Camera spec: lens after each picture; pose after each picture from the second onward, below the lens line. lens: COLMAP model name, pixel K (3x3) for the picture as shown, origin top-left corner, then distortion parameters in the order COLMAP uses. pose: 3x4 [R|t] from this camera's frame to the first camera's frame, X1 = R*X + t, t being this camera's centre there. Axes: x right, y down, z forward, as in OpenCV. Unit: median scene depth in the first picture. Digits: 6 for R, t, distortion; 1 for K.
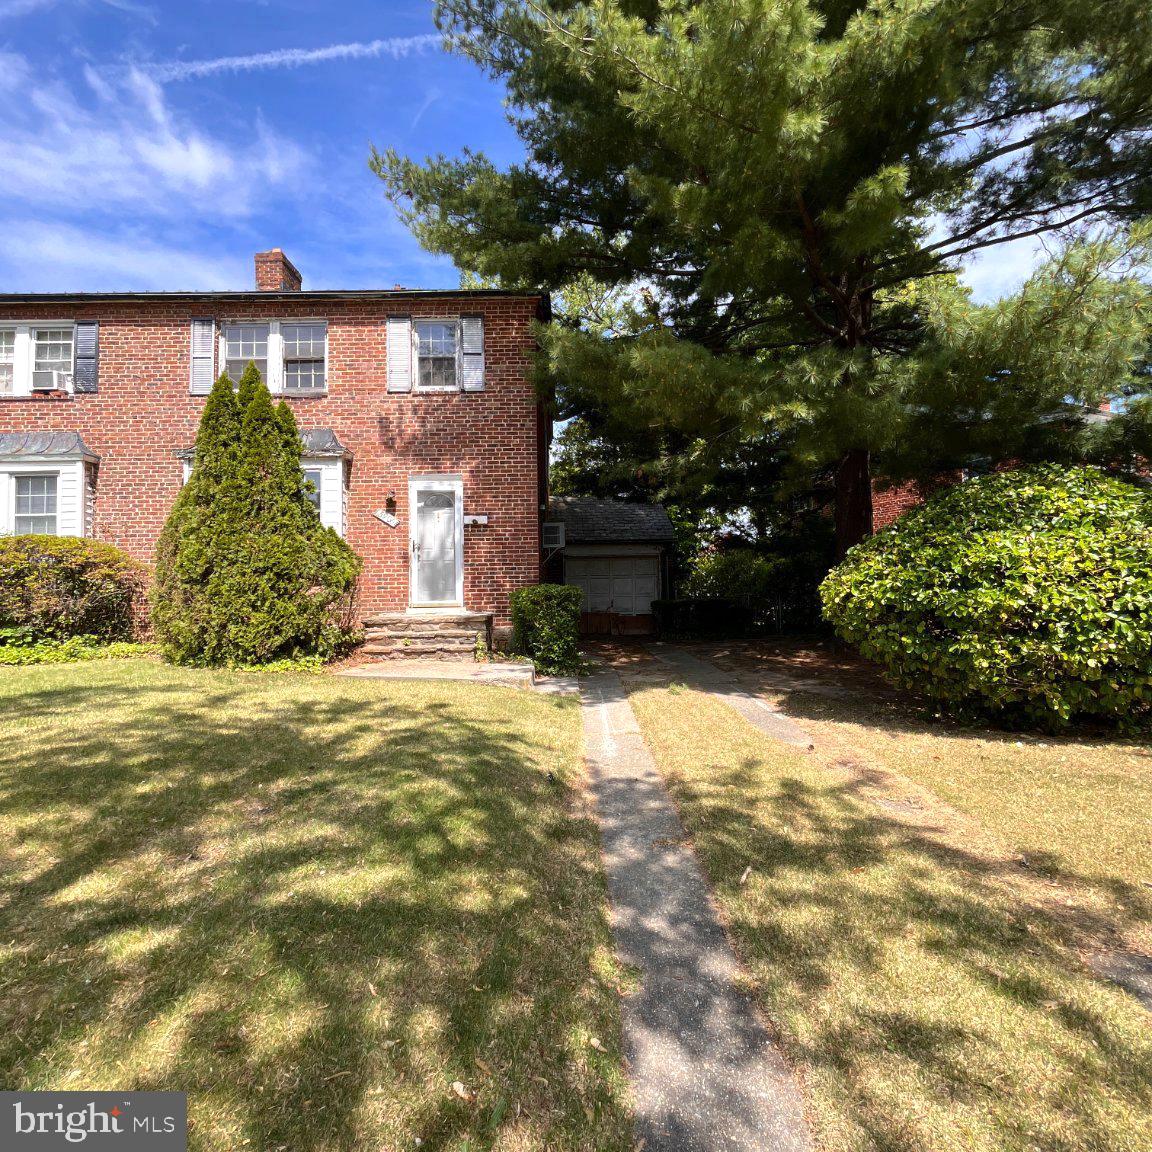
lens RADIAL K [[605.9, 0, 569.5], [0, 605.9, 572.7], [0, 0, 1]] dist [0.000899, -0.001935]
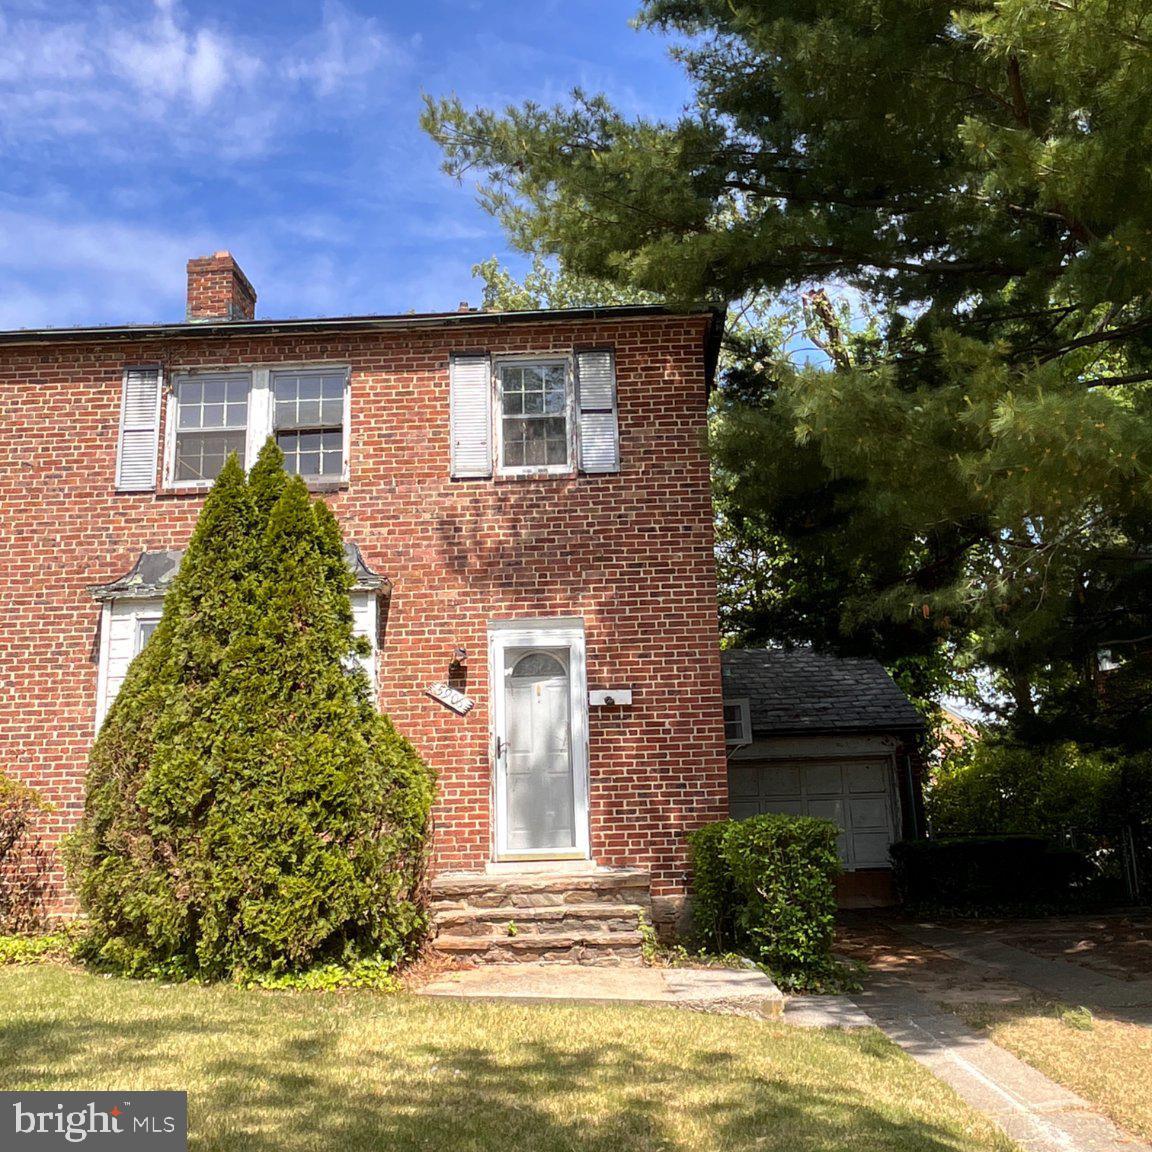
lens RADIAL K [[1113.4, 0, 577.9], [0, 1113.4, 580.7], [0, 0, 1]] dist [-0.002887, 0.000000]
pose [[0.998935, -0.022770, -0.040135, -0.140147], [0.015023, 0.982869, -0.183692, -0.005588], [0.043630, 0.182894, 0.982164, -0.019913]]
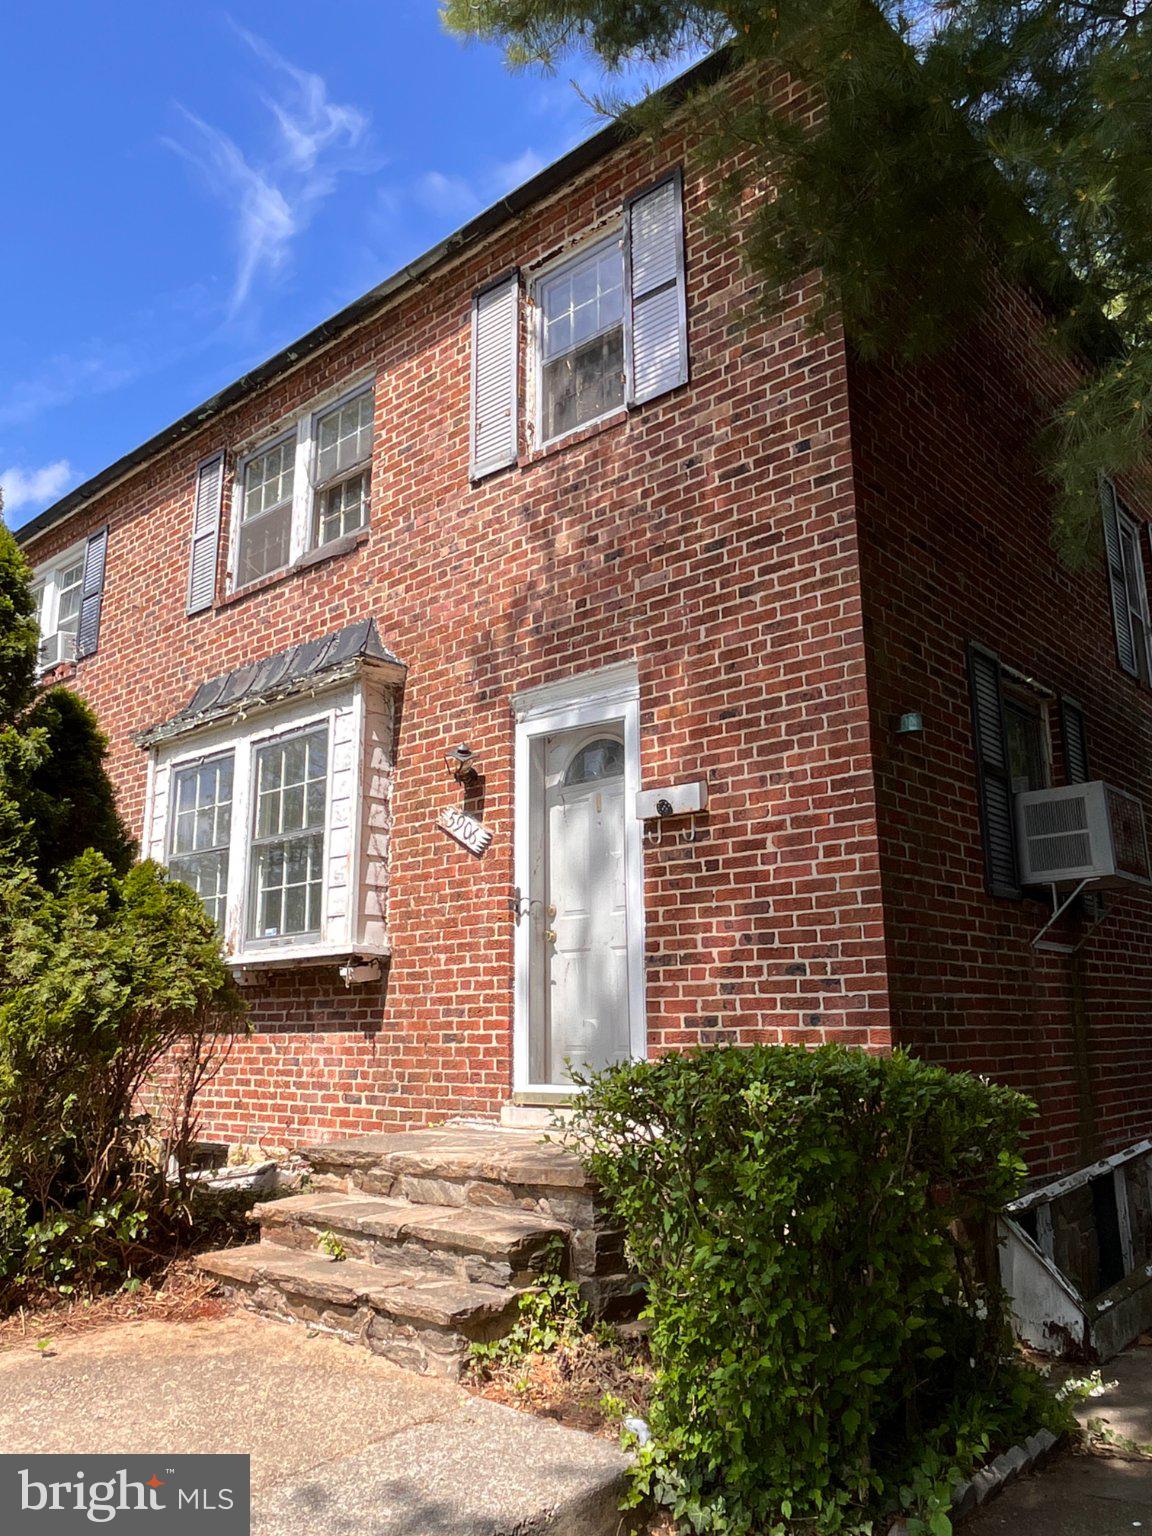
lens RADIAL K [[1136.3, 0, 566.4], [0, 1136.3, 772.1], [0, 0, 1]] dist [-0.008484, -0.000295]
pose [[0.741195, -0.140554, -0.656411, 0.164633], [0.024806, 0.982901, -0.182455, -0.003335], [0.670832, 0.118952, 0.732008, 0.564528]]
